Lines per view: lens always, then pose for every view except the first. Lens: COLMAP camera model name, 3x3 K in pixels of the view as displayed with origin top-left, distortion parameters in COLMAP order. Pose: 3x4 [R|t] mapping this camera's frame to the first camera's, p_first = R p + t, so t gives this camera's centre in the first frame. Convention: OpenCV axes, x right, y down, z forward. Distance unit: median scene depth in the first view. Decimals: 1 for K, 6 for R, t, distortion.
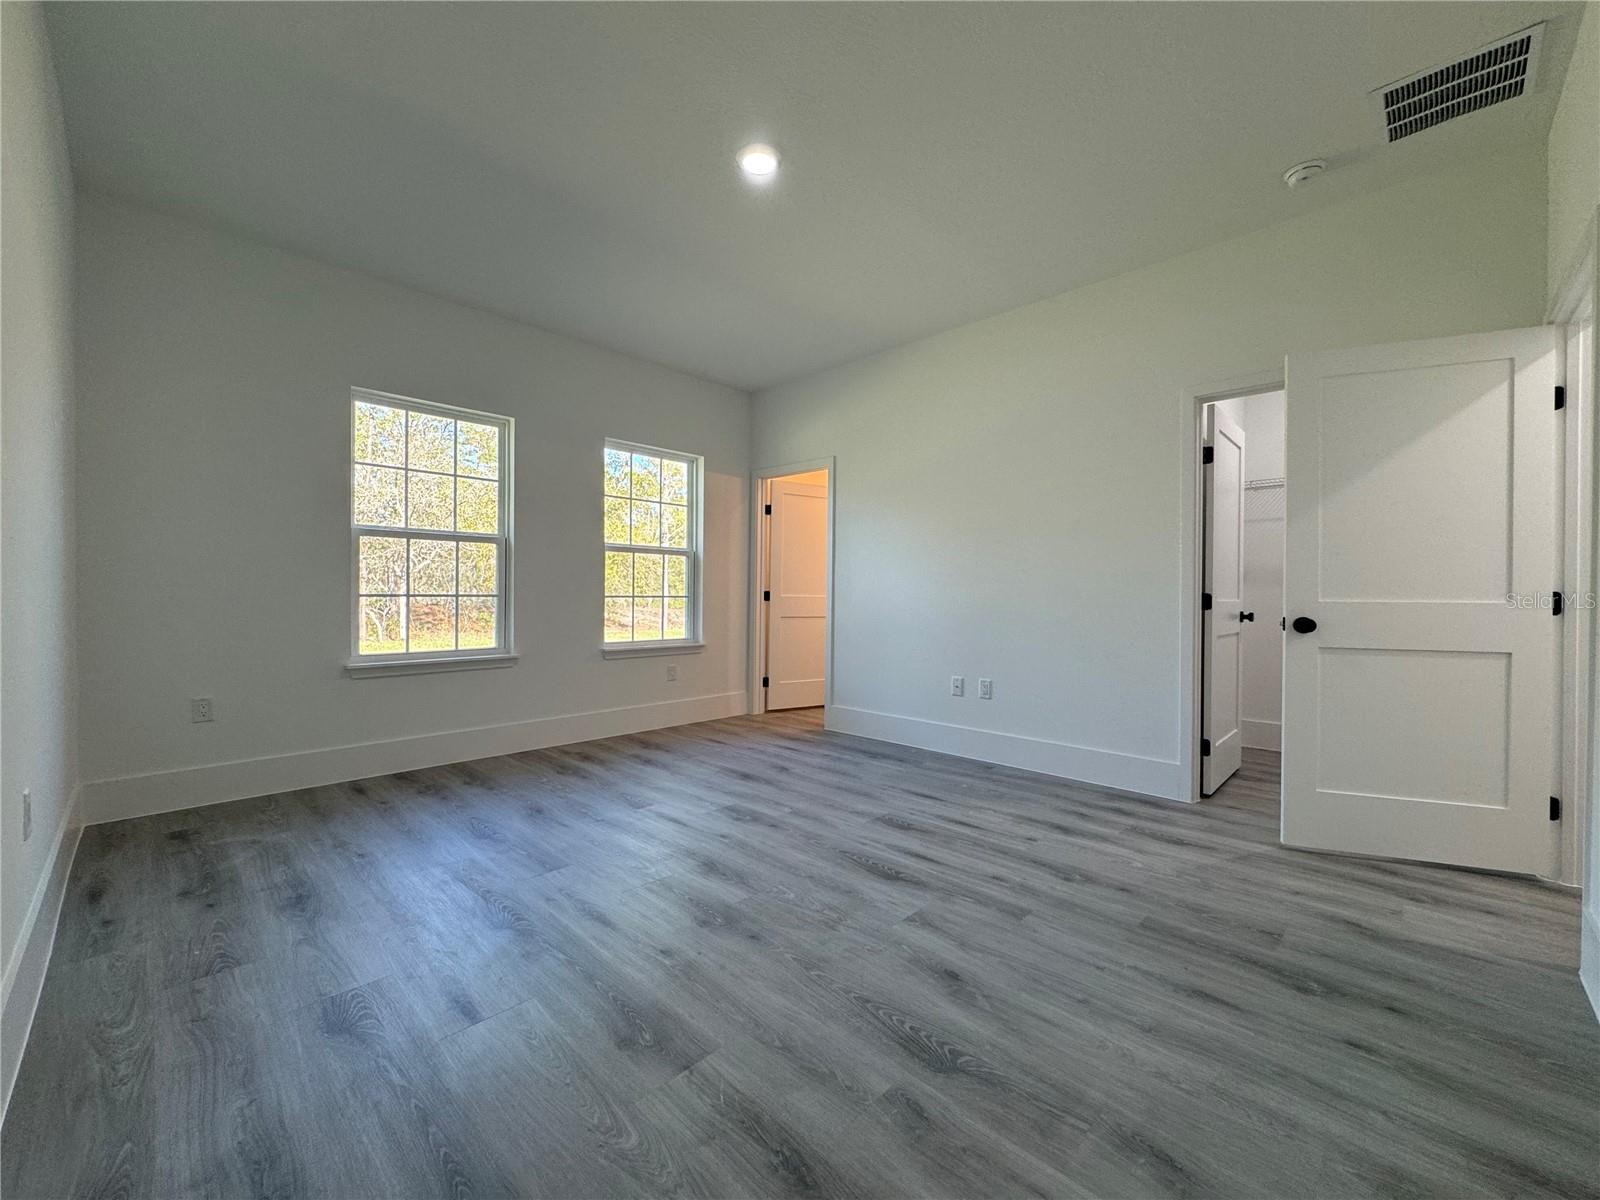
lens RADIAL K [[642.7, 0, 808.1], [0, 642.7, 597.9], [0, 0, 1]] dist [-0.003257, -0.000212]
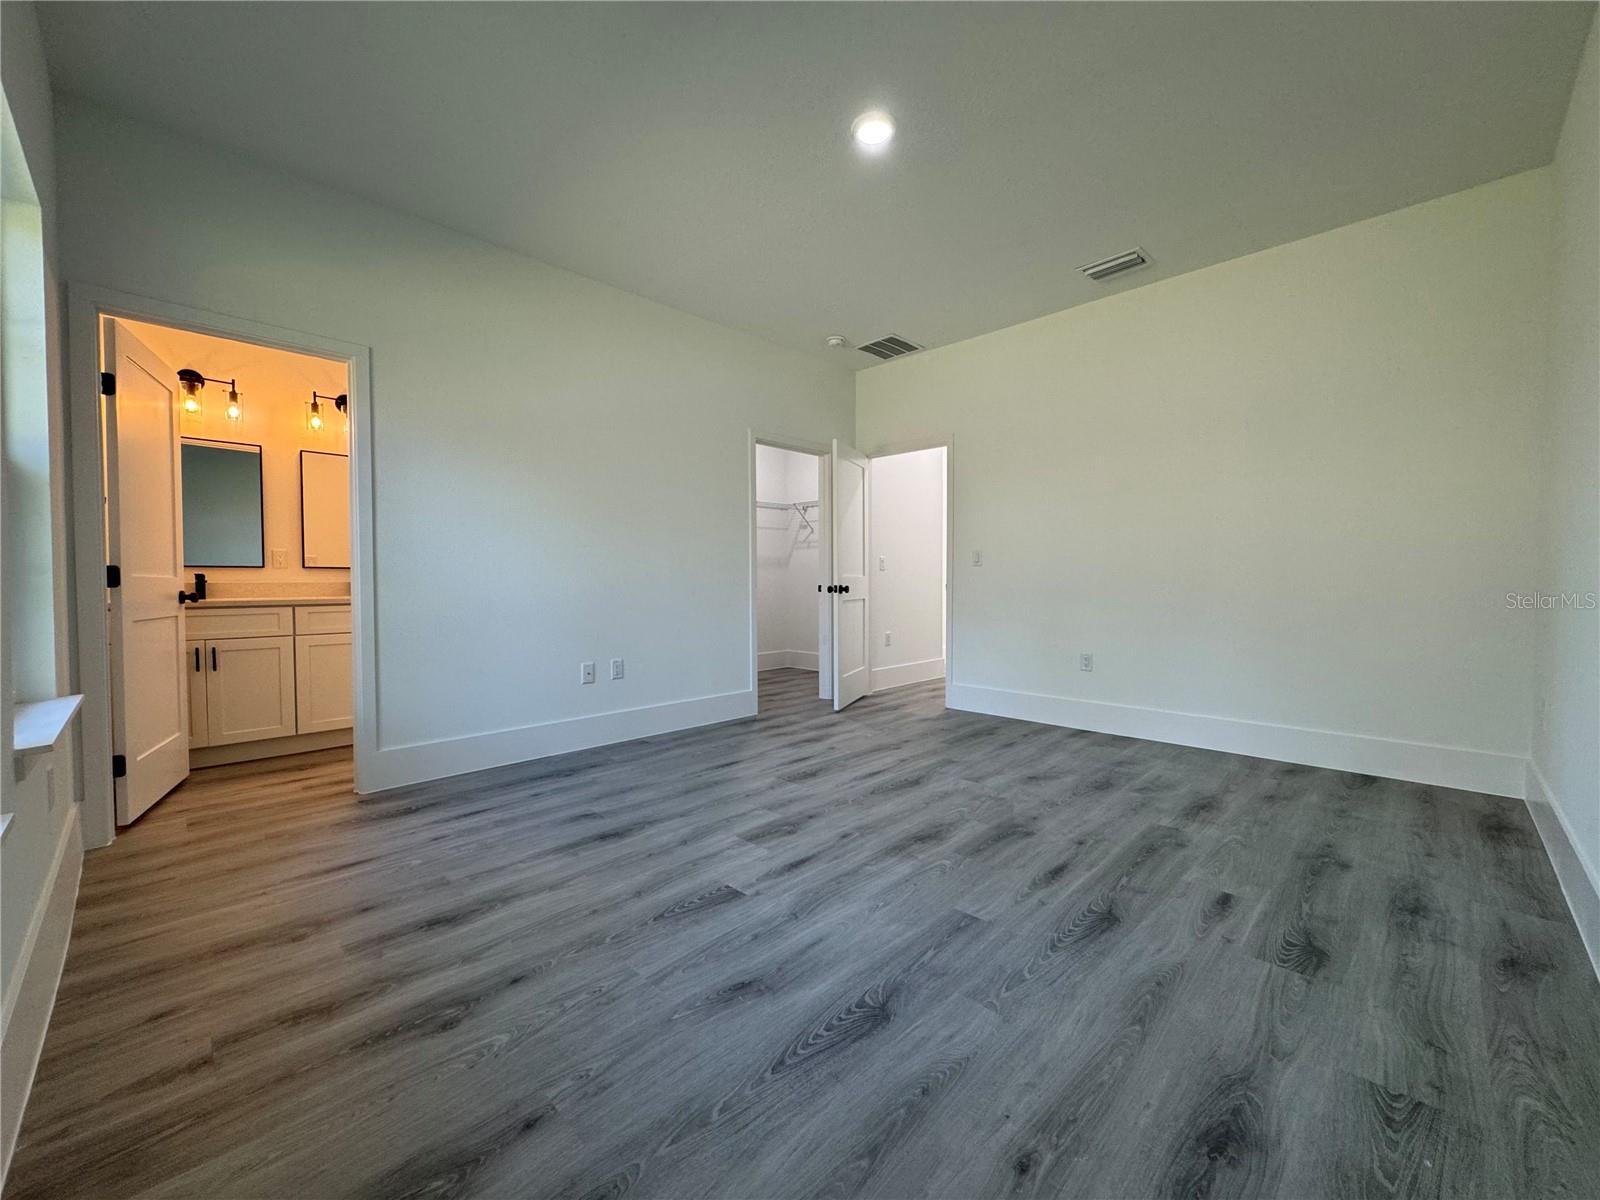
lens RADIAL K [[634.2, 0, 800.0], [0, 634.2, 600.0], [0, 0, 1]] dist [-0.001206, 0.000088]
pose [[0.016893, -0.039773, 0.999066, -0.942377], [0.006845, 0.999190, 0.039662, -0.001118], [-0.999834, 0.006168, 0.017152, 0.965621]]
